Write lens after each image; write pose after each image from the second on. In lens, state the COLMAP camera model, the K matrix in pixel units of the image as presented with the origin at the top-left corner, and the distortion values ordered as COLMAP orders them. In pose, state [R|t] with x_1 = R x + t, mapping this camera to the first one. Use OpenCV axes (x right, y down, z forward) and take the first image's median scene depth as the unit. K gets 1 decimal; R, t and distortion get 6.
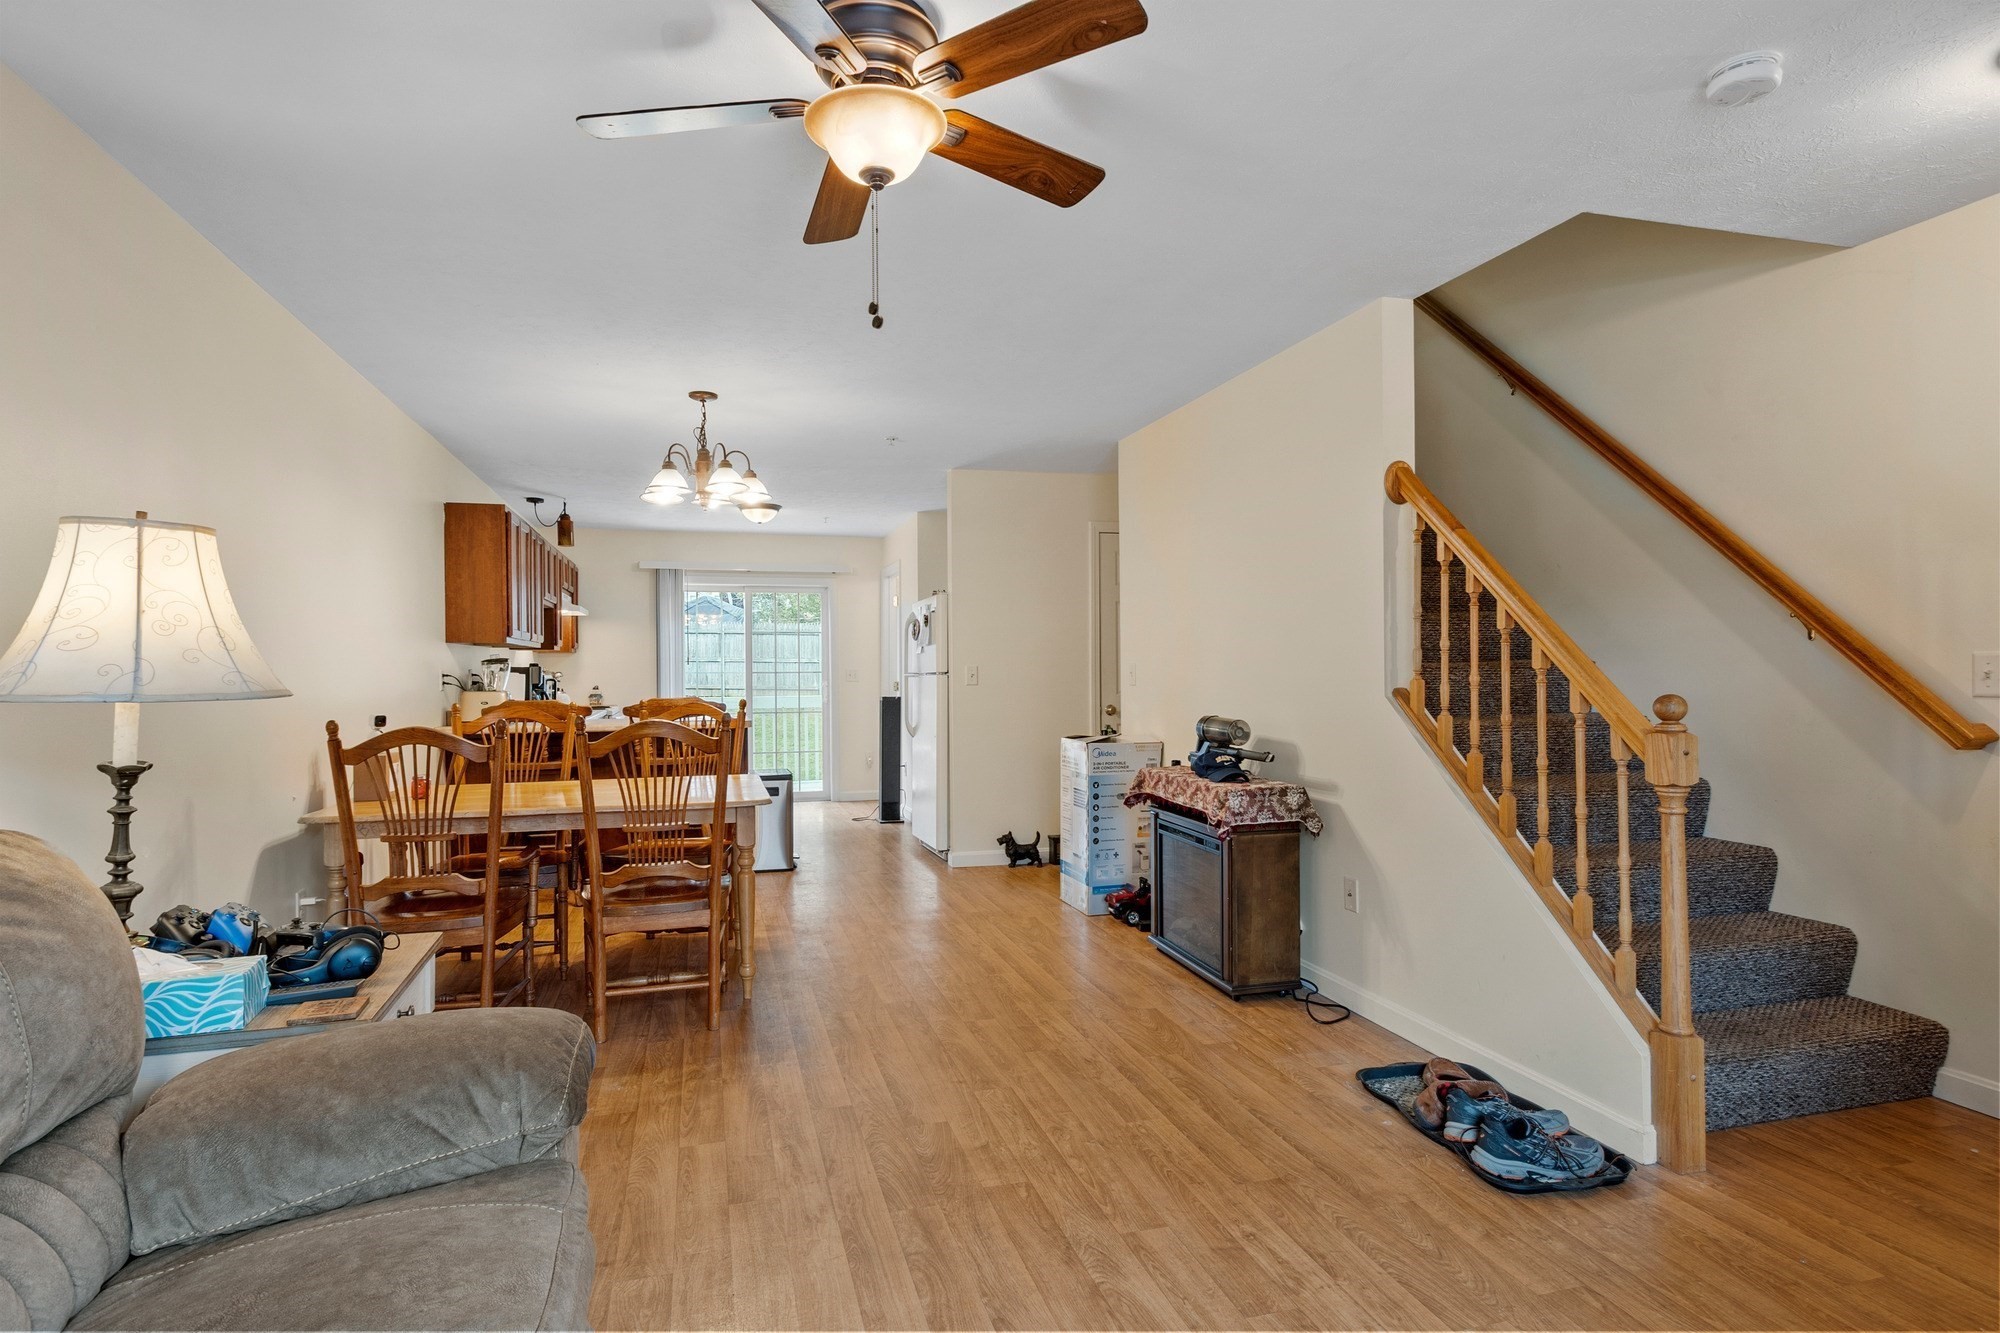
lens RADIAL K [[1032.2, 0, 978.8], [0, 1032.2, 678.3], [0, 0, 1]] dist [0.013763, -0.001094]
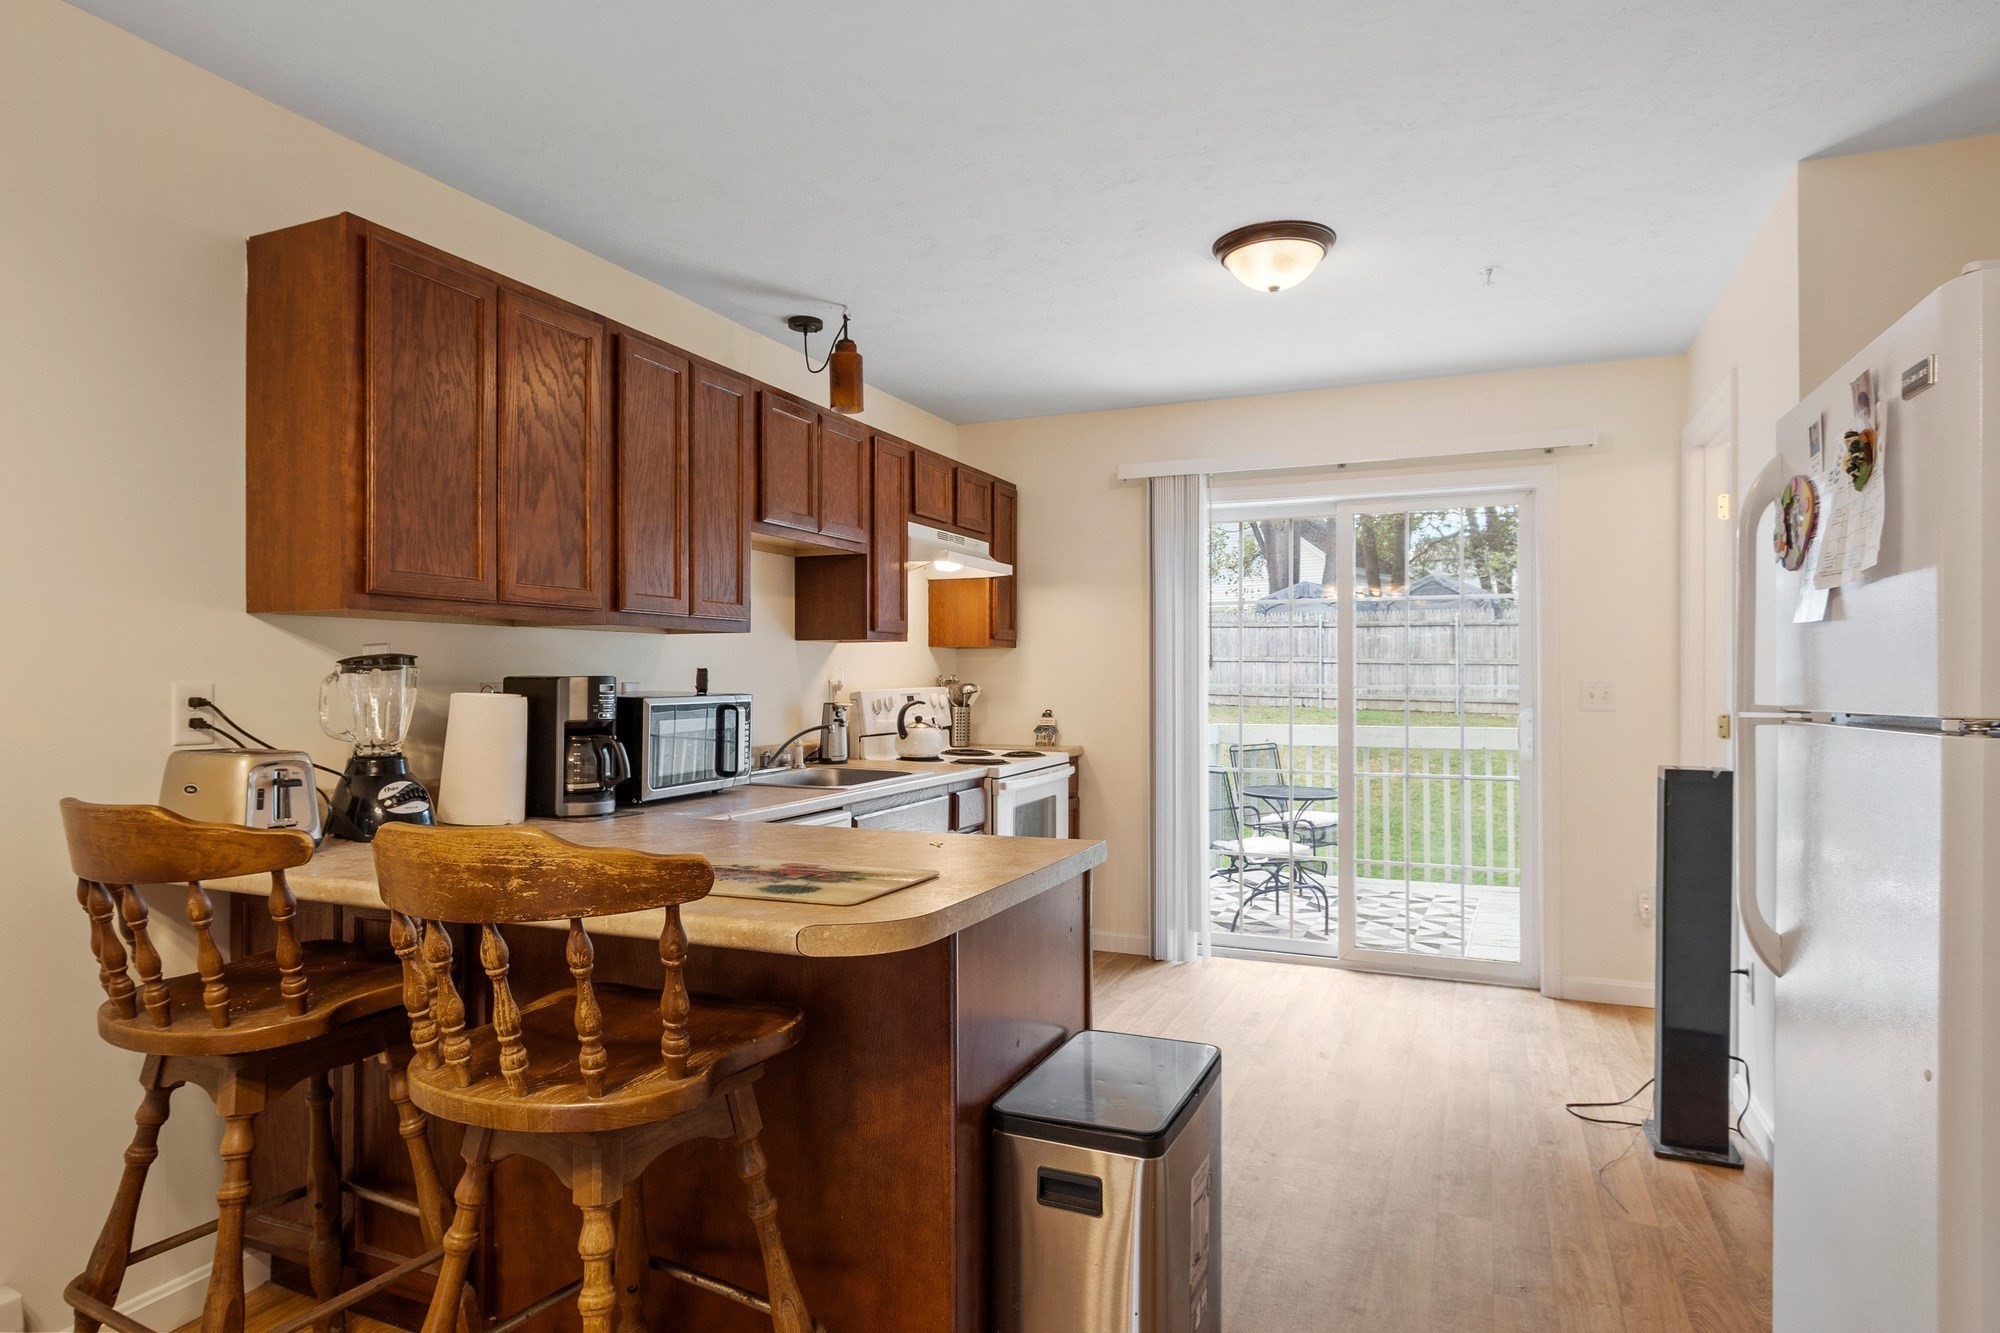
lens RADIAL K [[1128.2, 0, 976.6], [0, 1128.2, 665.1], [0, 0, 1]] dist [0.007265, 0.000341]
pose [[0.774069, -0.003201, -0.633093, -0.053049], [-0.007041, 0.999882, -0.013665, -0.012119], [0.633062, 0.015035, 0.773955, 0.858000]]
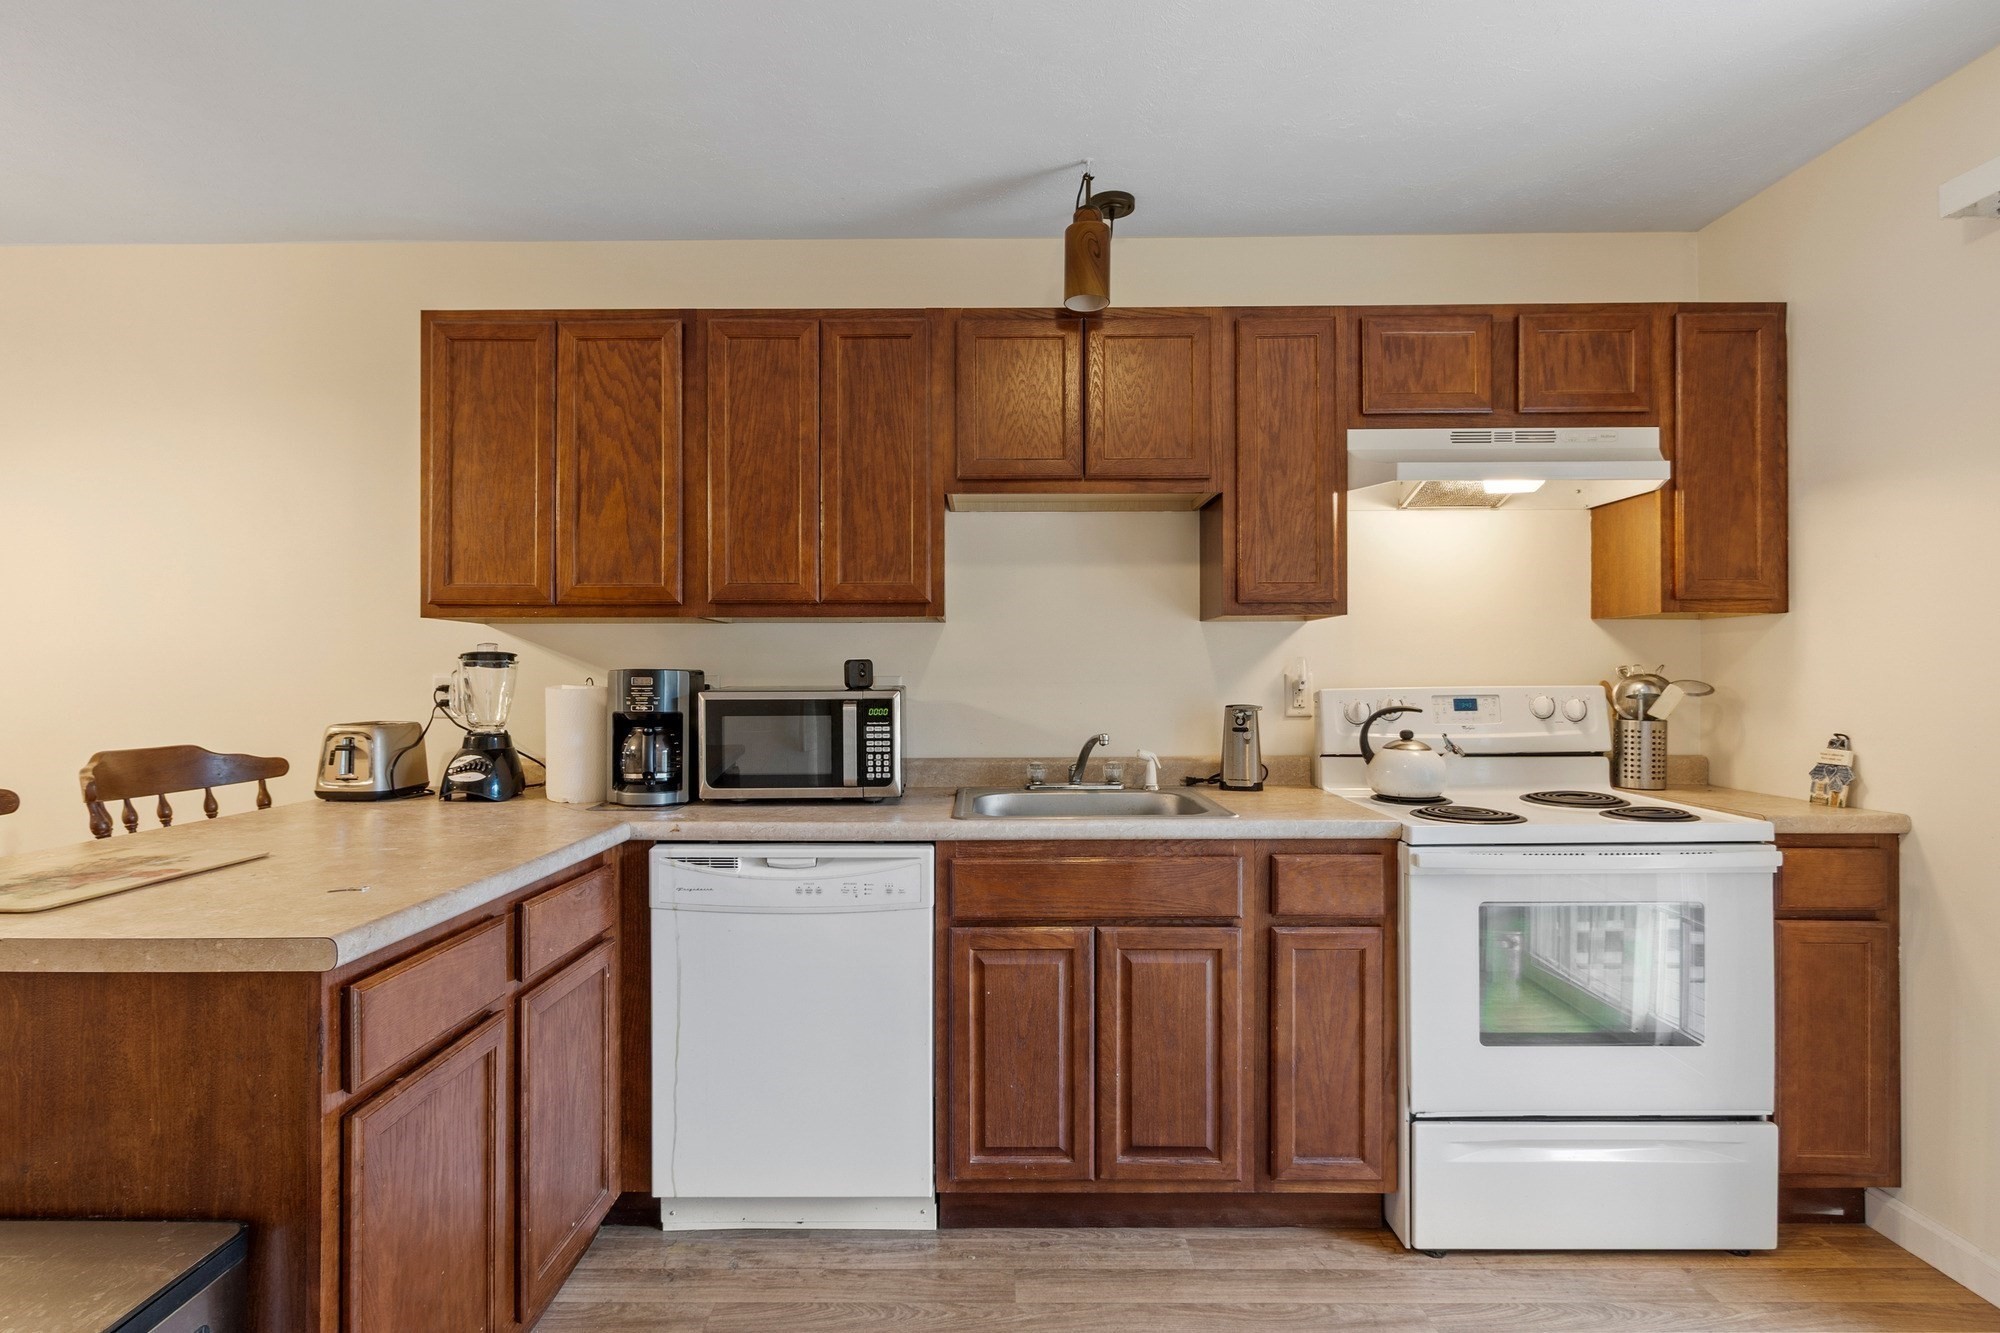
lens RADIAL K [[1032.2, 0, 978.8], [0, 1032.2, 678.3], [0, 0, 1]] dist [0.013763, -0.001094]
pose [[-0.267208, 0.007708, -0.963608, -0.089514], [-0.004118, 0.999950, 0.009141, -0.013648], [0.963630, 0.006410, -0.267162, 1.391142]]
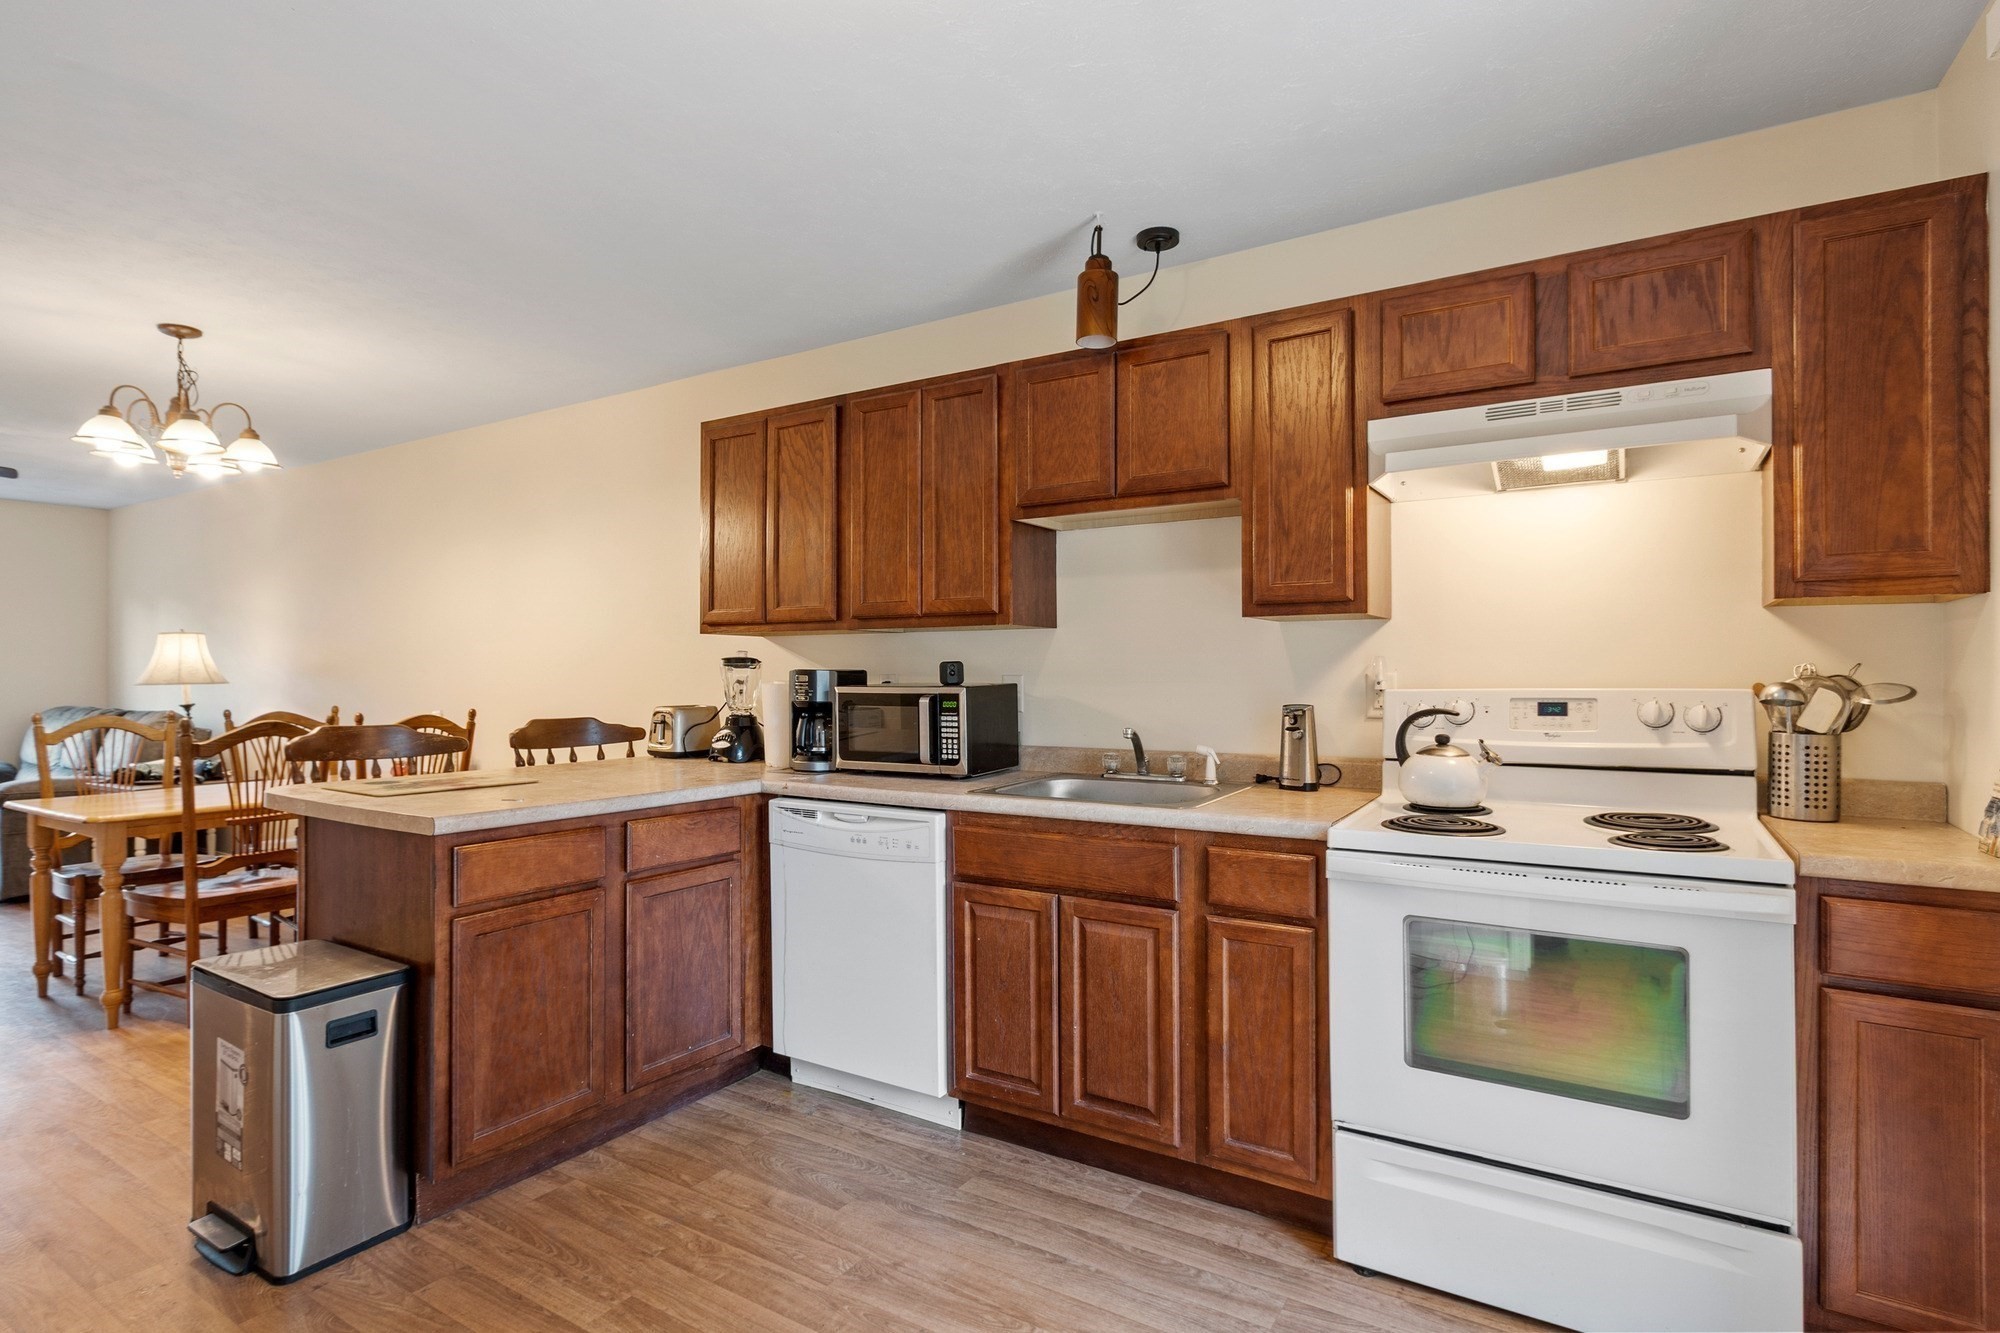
lens RADIAL K [[1032.2, 0, 978.8], [0, 1032.2, 678.3], [0, 0, 1]] dist [0.013763, -0.001094]
pose [[-0.745056, 0.008543, -0.666947, -0.155979], [-0.001311, 0.999897, 0.014272, -0.016427], [0.667001, 0.011508, -0.744968, 1.647151]]
